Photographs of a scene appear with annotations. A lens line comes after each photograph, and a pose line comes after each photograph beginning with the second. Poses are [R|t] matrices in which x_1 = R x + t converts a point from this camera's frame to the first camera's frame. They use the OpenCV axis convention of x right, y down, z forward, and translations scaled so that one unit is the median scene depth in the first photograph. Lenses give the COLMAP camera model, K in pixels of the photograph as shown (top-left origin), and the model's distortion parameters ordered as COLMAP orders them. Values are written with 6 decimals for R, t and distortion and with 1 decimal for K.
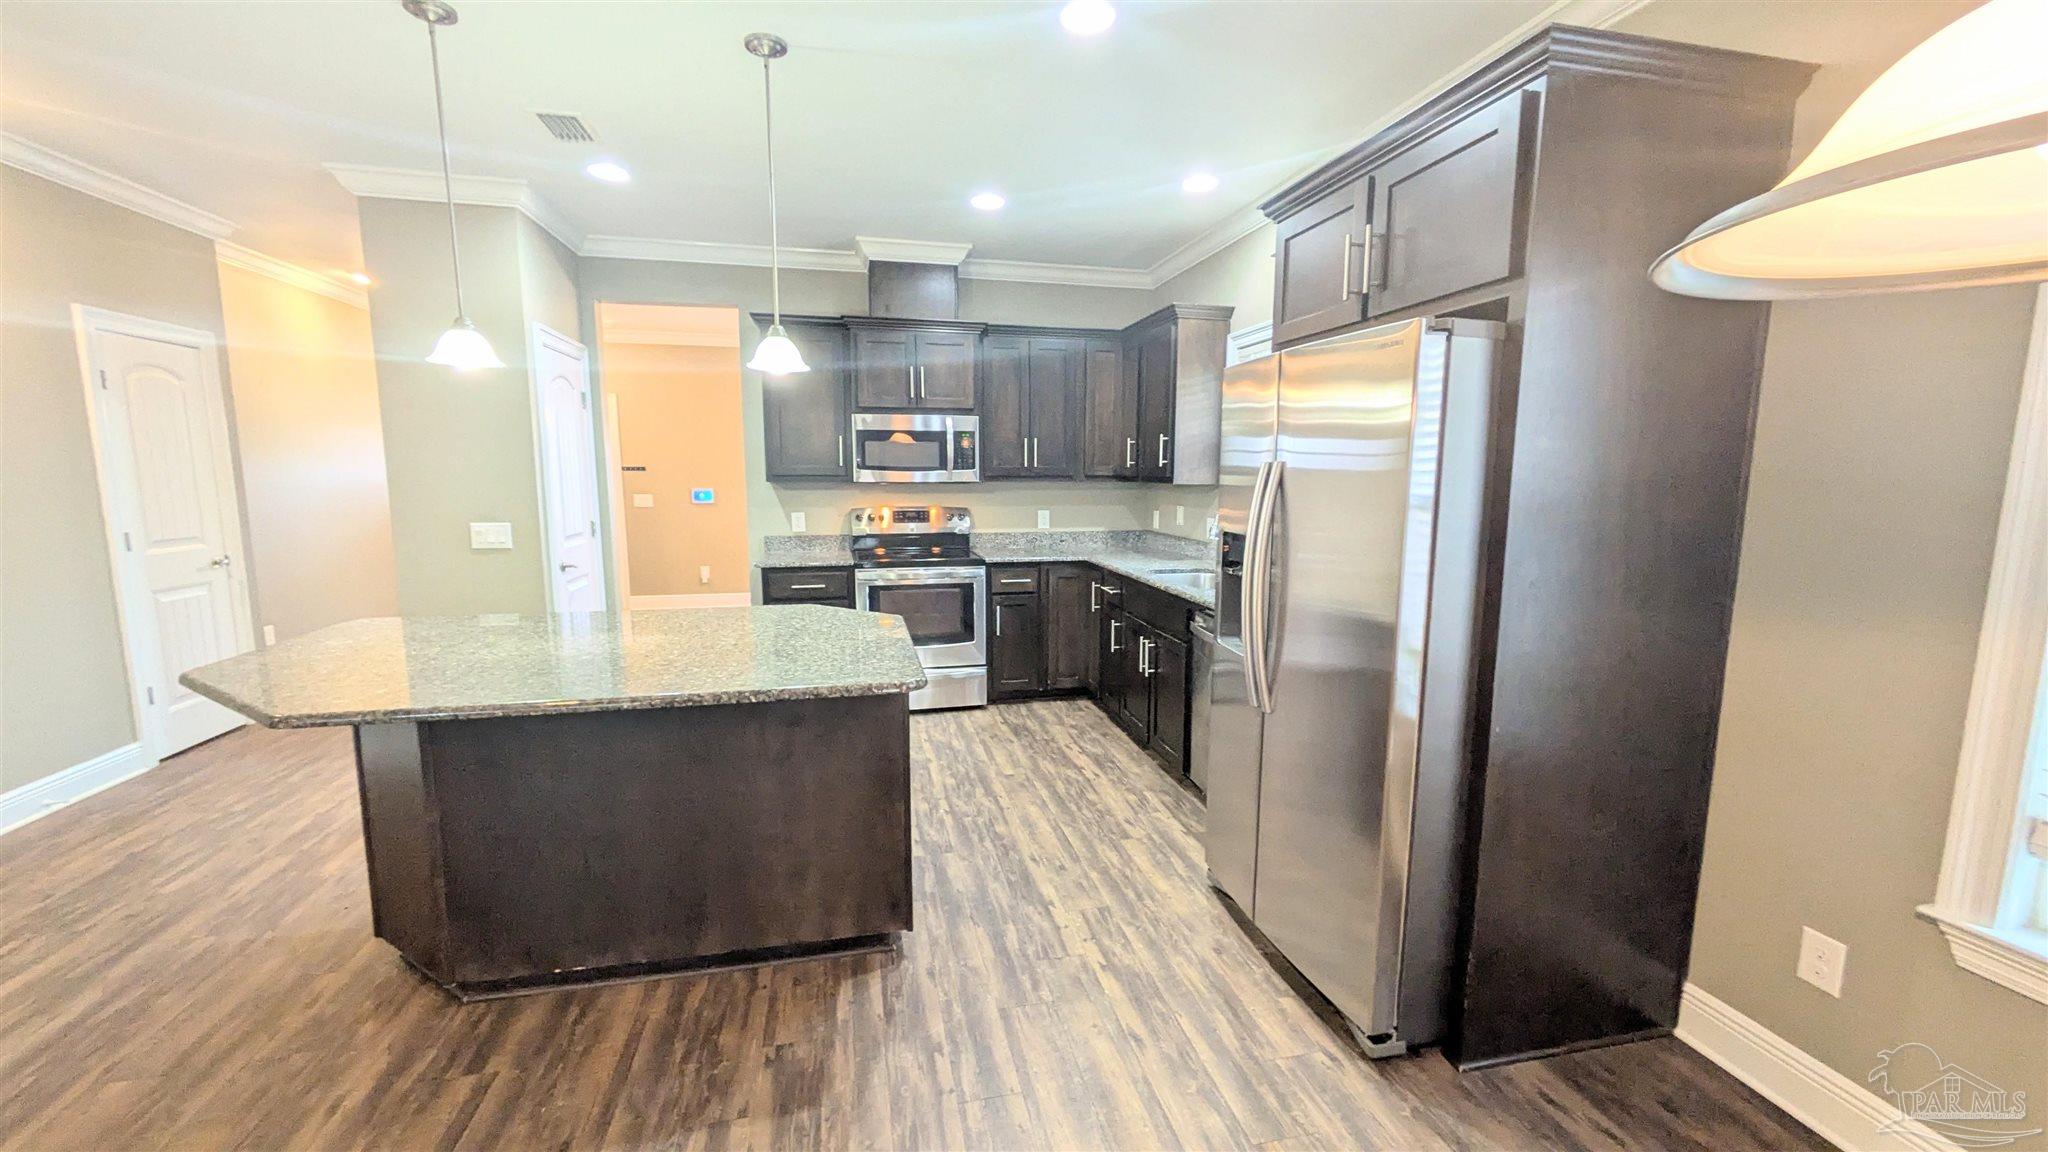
lens RADIAL K [[802.0, 0, 1026.6], [0, 802.0, 581.0], [0, 0, 1]] dist [-0.001865, 0.001990]
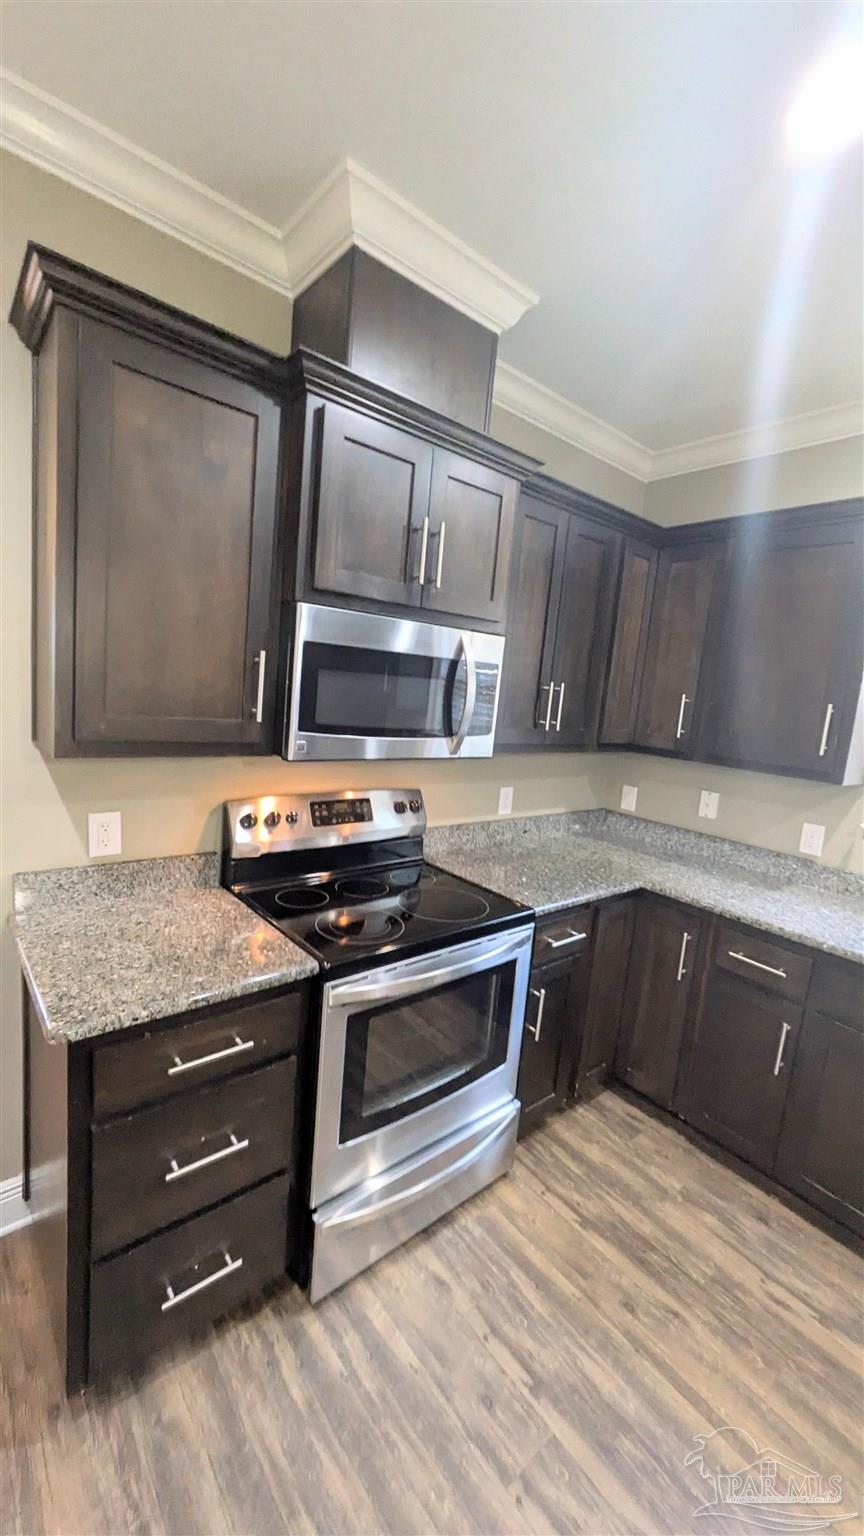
lens RADIAL K [[601.5, 0, 431.5], [0, 601.5, 771.5], [0, 0, 1]] dist [-0.001865, 0.001990]
pose [[0.890719, 0.009055, 0.454464, -0.346609], [-0.022696, 0.999441, 0.024568, -0.150156], [-0.453987, -0.032198, 0.890426, 0.797618]]
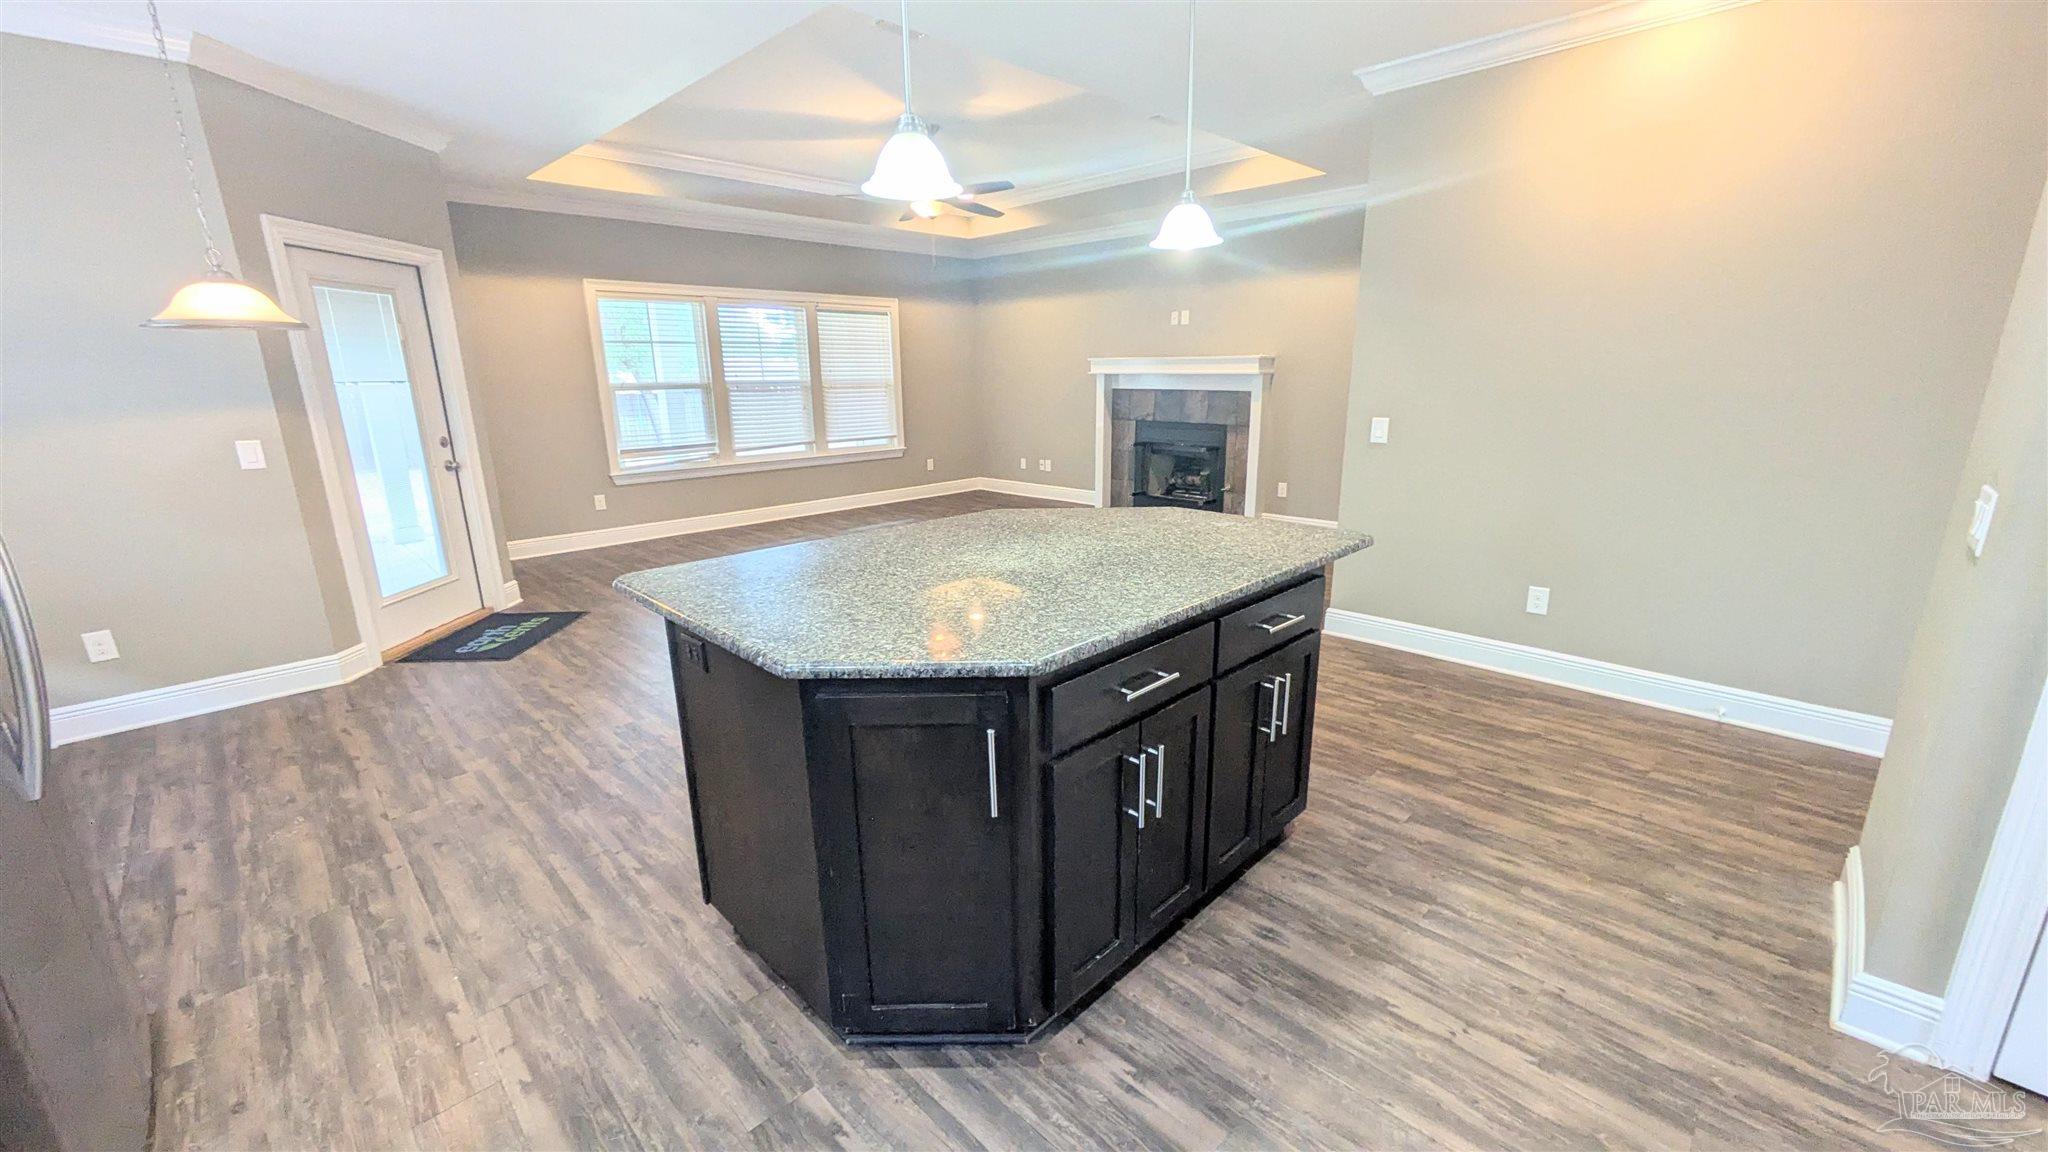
lens RADIAL K [[802.0, 0, 1028.8], [0, 802.0, 581.1], [0, 0, 1]] dist [-0.001865, 0.001990]
pose [[-0.844432, 0.143759, -0.516012, -0.022566], [-0.065728, 0.928227, 0.366162, -0.142860], [0.531615, 0.343115, -0.774376, 1.036340]]
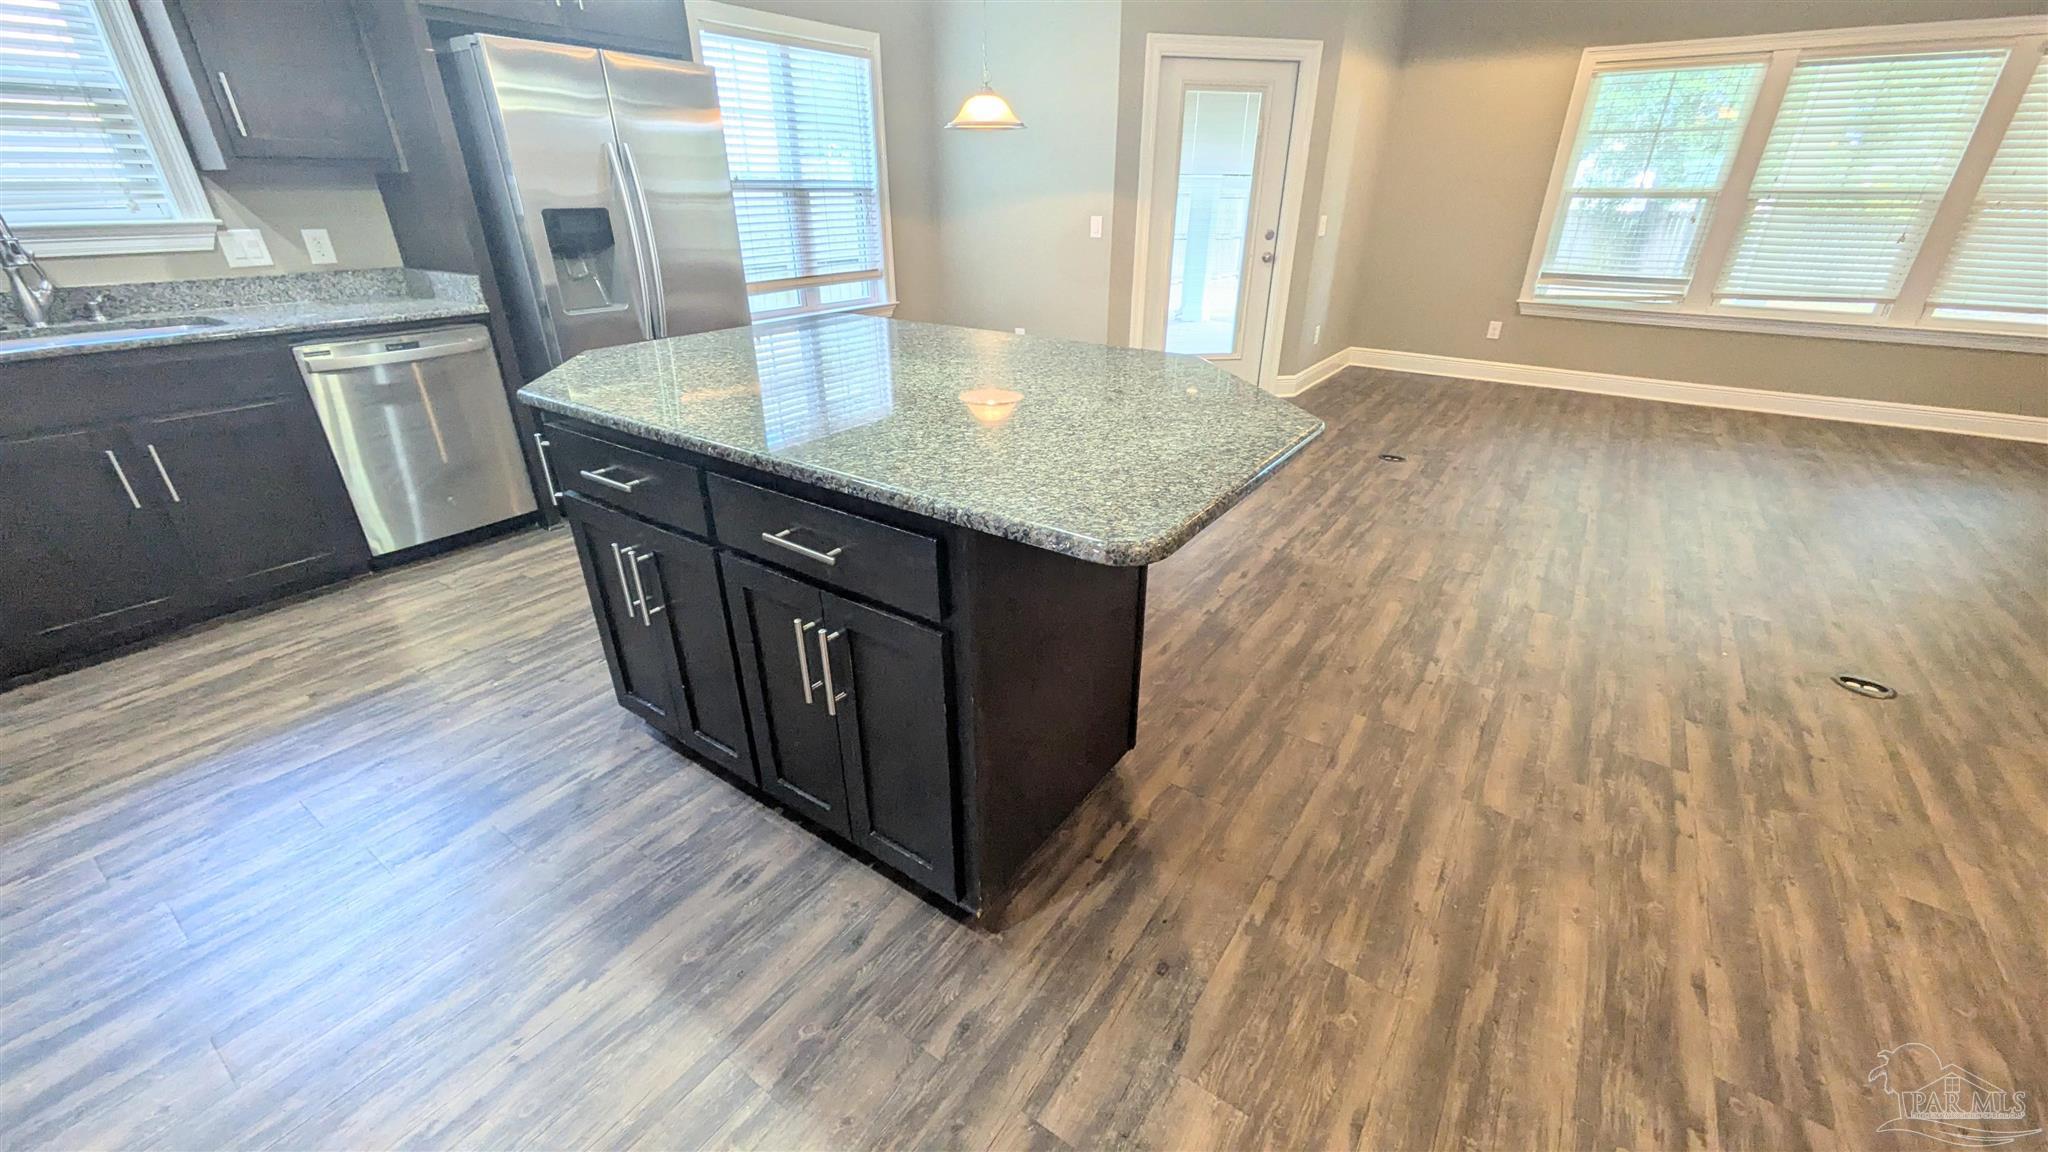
lens RADIAL K [[802.0, 0, 1027.6], [0, 802.0, 579.5], [0, 0, 1]] dist [-0.001865, 0.001990]
pose [[-0.674971, -0.330187, 0.659842, -0.715179], [0.094777, 0.848076, 0.521330, -0.091446], [-0.731732, 0.414421, -0.541132, 0.849139]]
